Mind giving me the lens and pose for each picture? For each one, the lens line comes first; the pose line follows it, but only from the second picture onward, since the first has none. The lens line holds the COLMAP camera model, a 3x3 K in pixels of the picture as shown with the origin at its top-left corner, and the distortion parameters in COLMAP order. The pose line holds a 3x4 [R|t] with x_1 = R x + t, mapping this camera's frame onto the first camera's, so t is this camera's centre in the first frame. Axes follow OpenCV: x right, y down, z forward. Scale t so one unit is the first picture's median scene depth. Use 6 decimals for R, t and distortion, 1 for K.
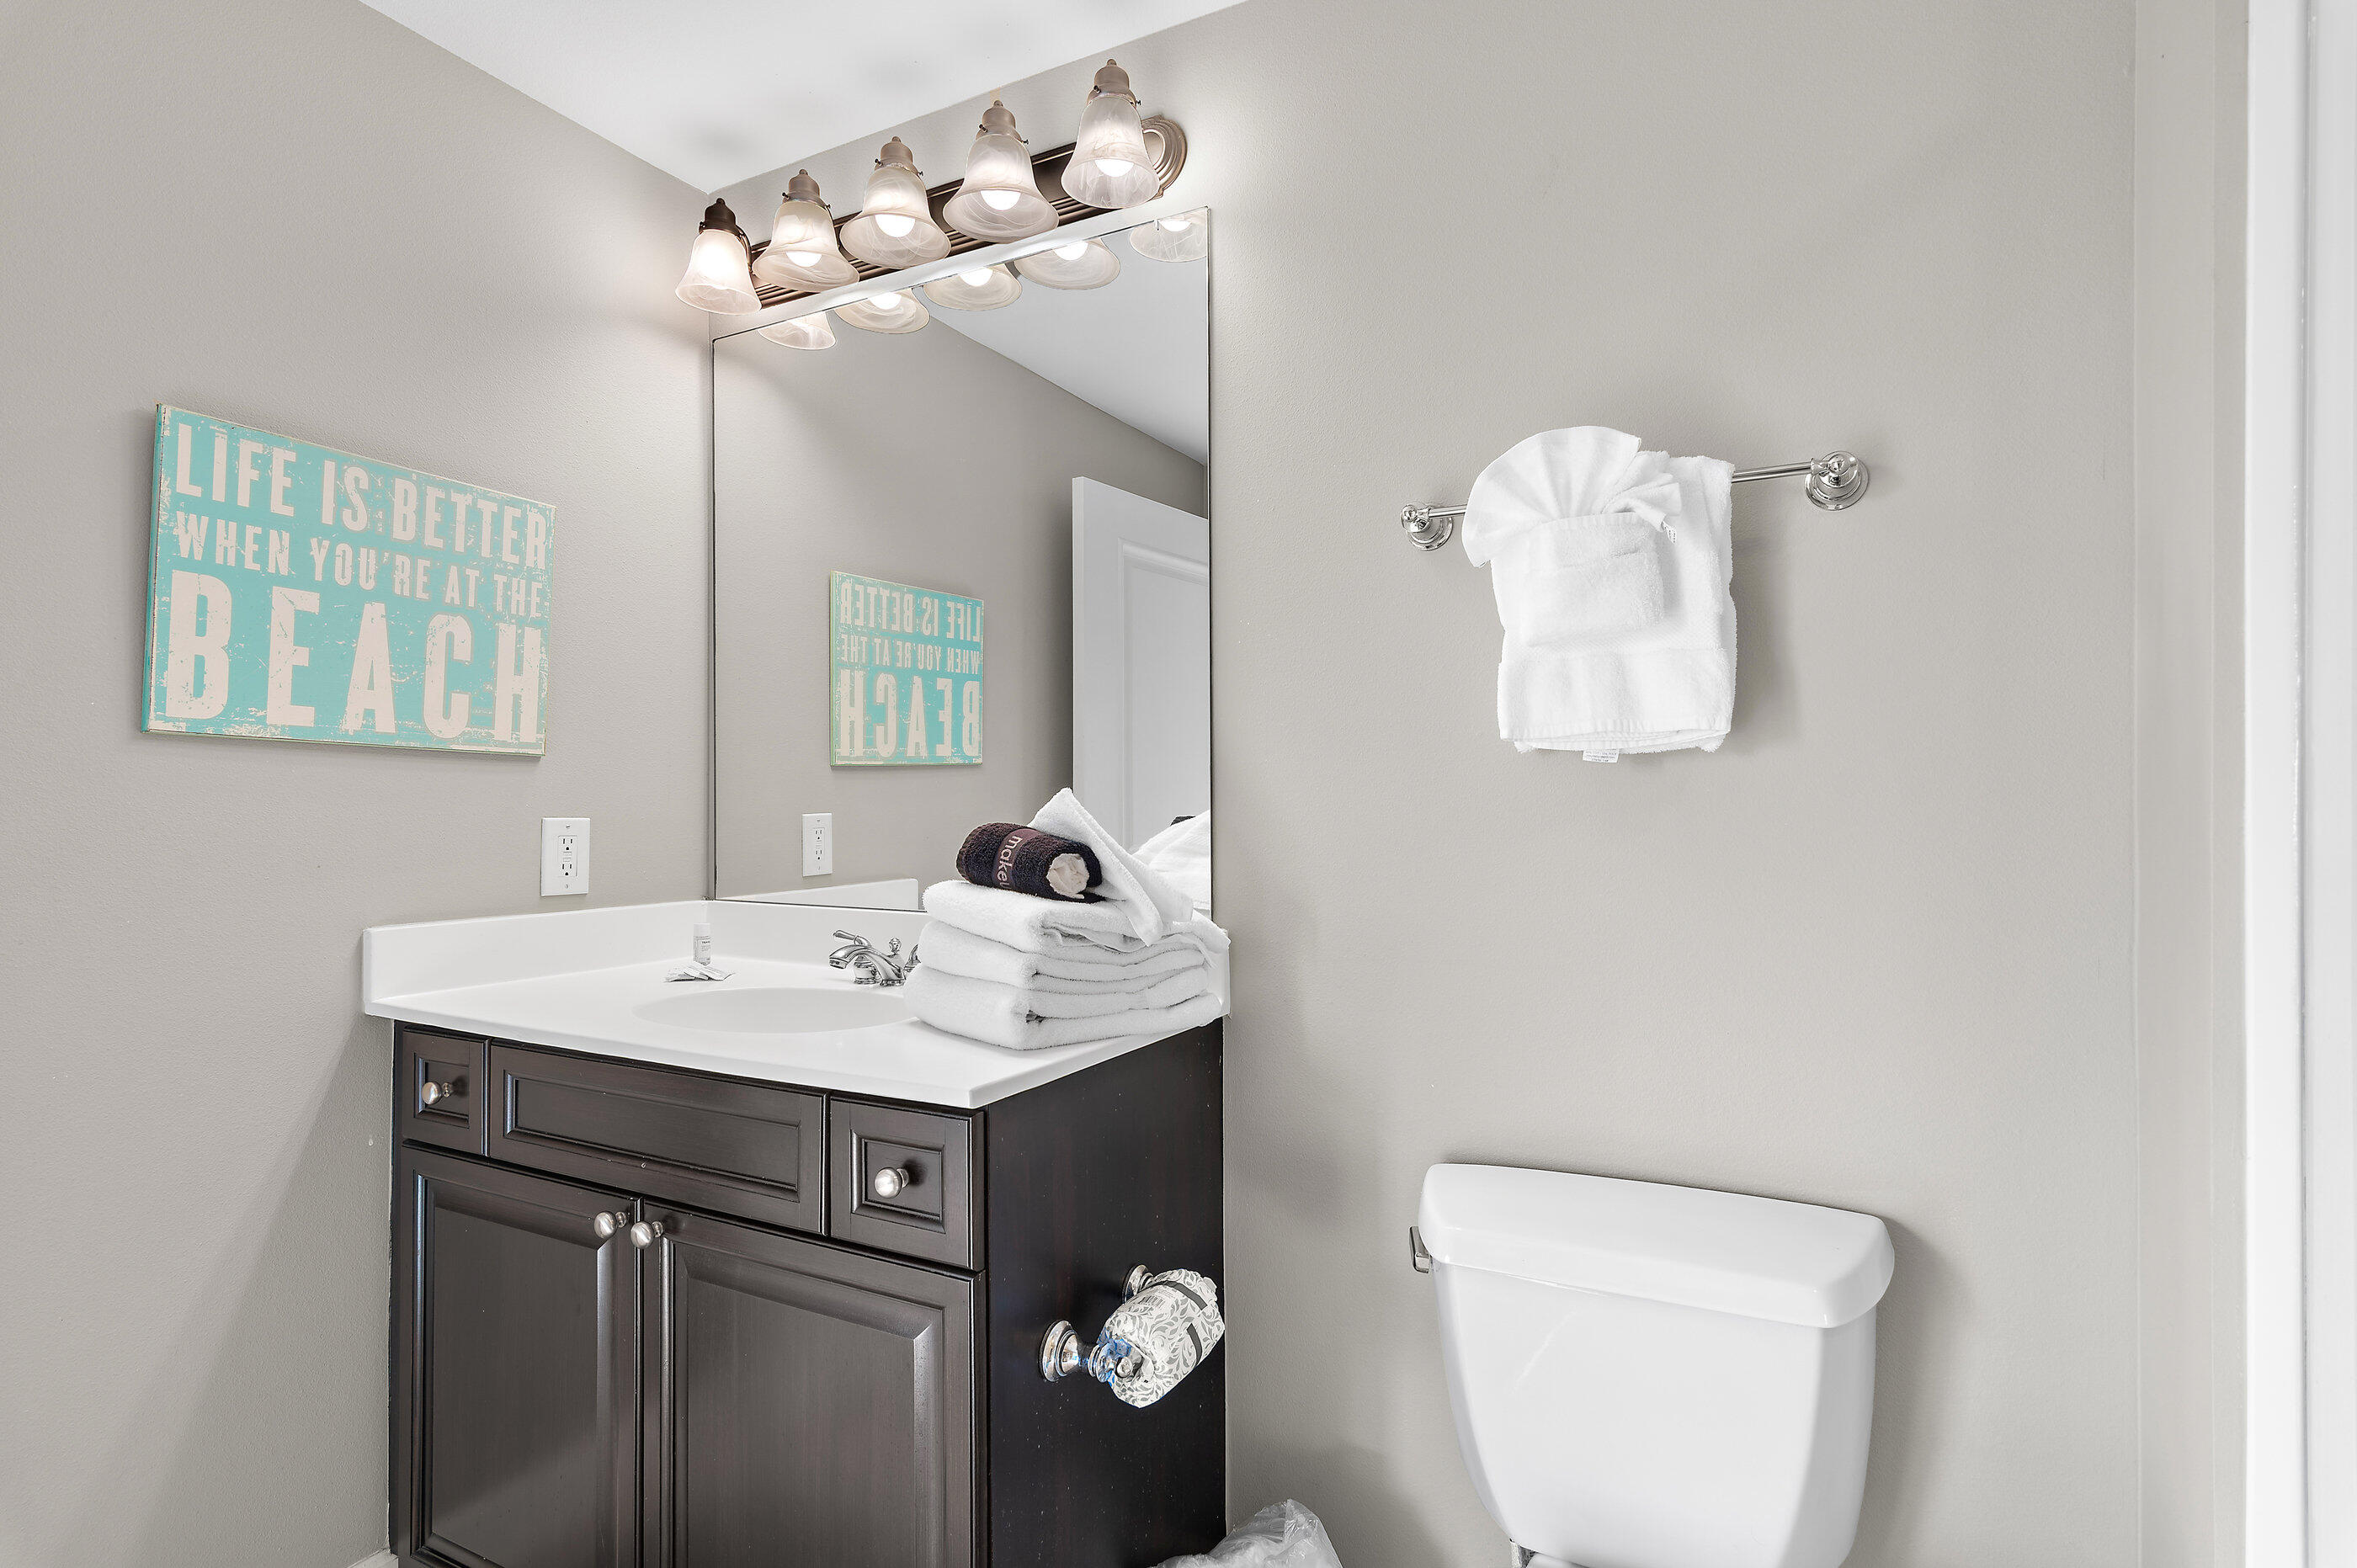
lens RADIAL K [[1167.0, 0, 1178.5], [0, 1167.0, 802.4], [0, 0, 1]] dist [0.020078, 0.000128]
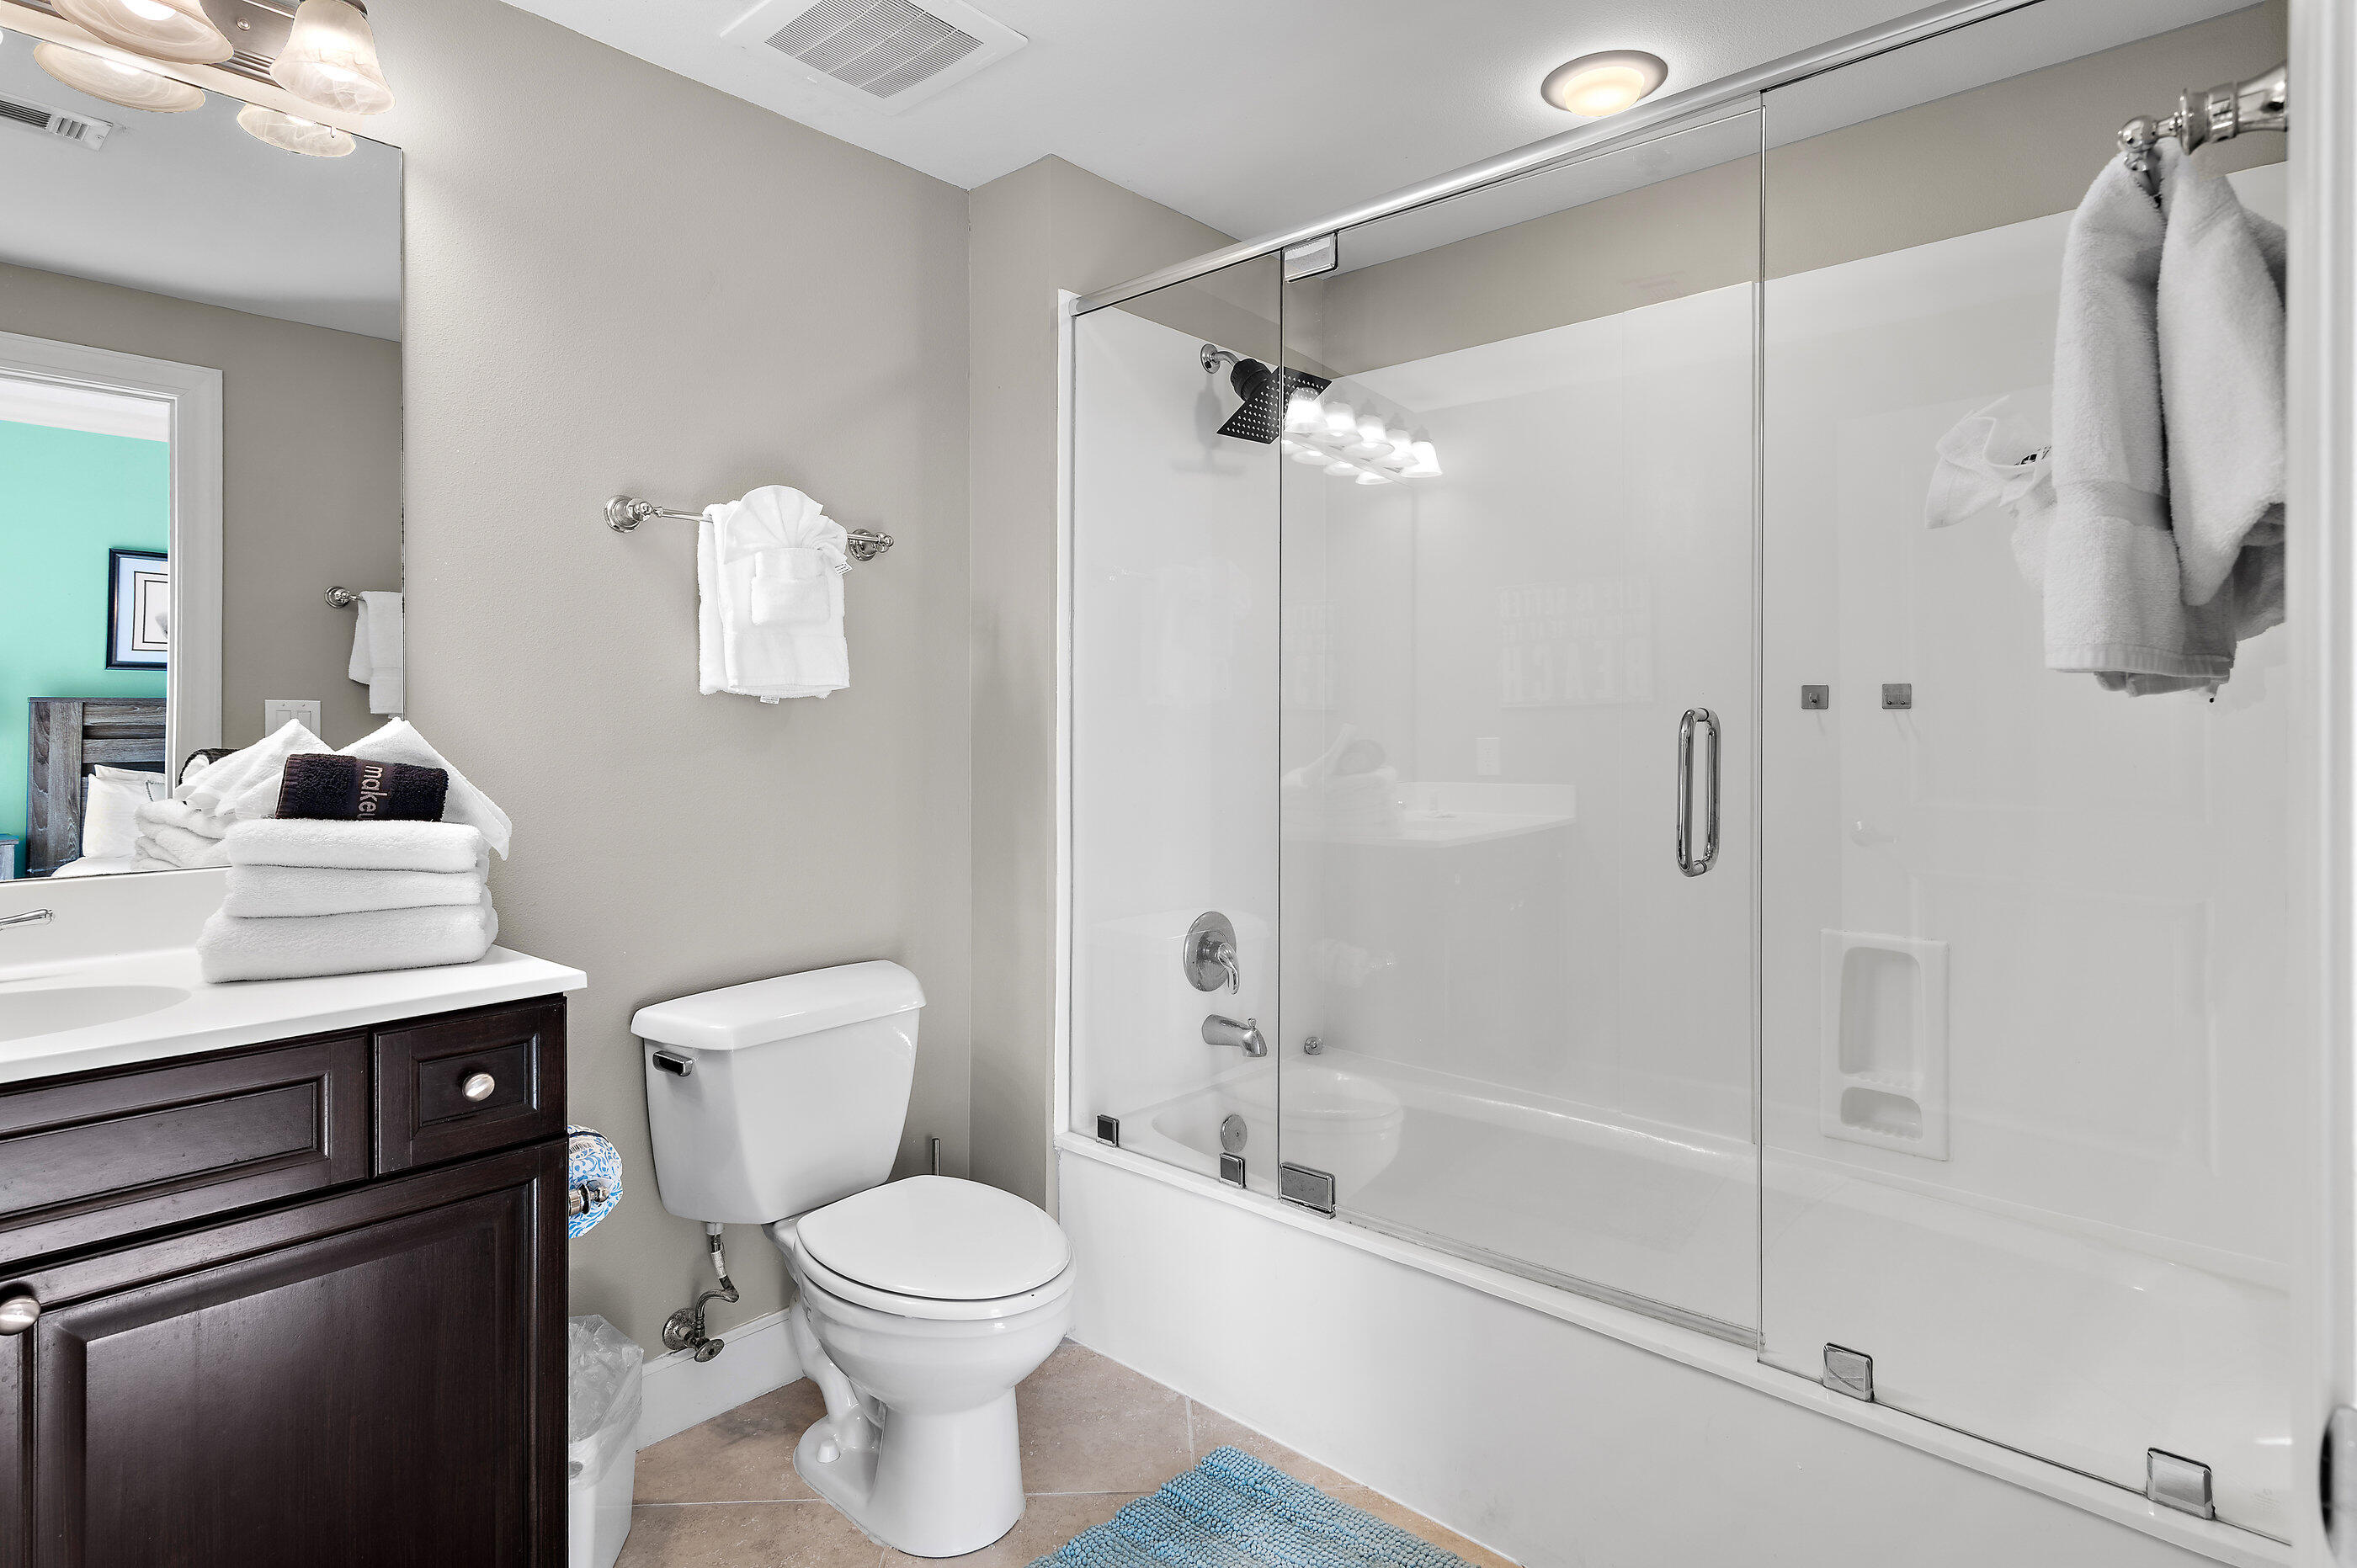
lens RADIAL K [[1204.1, 0, 1176.5], [0, 1204.1, 740.0], [0, 0, 1]] dist [0.010548, -0.000522]
pose [[0.241711, -0.018951, 0.970163, -1.112247], [-0.001105, 0.999803, 0.019805, -0.016323], [-0.970348, -0.005859, 0.241643, 0.102666]]
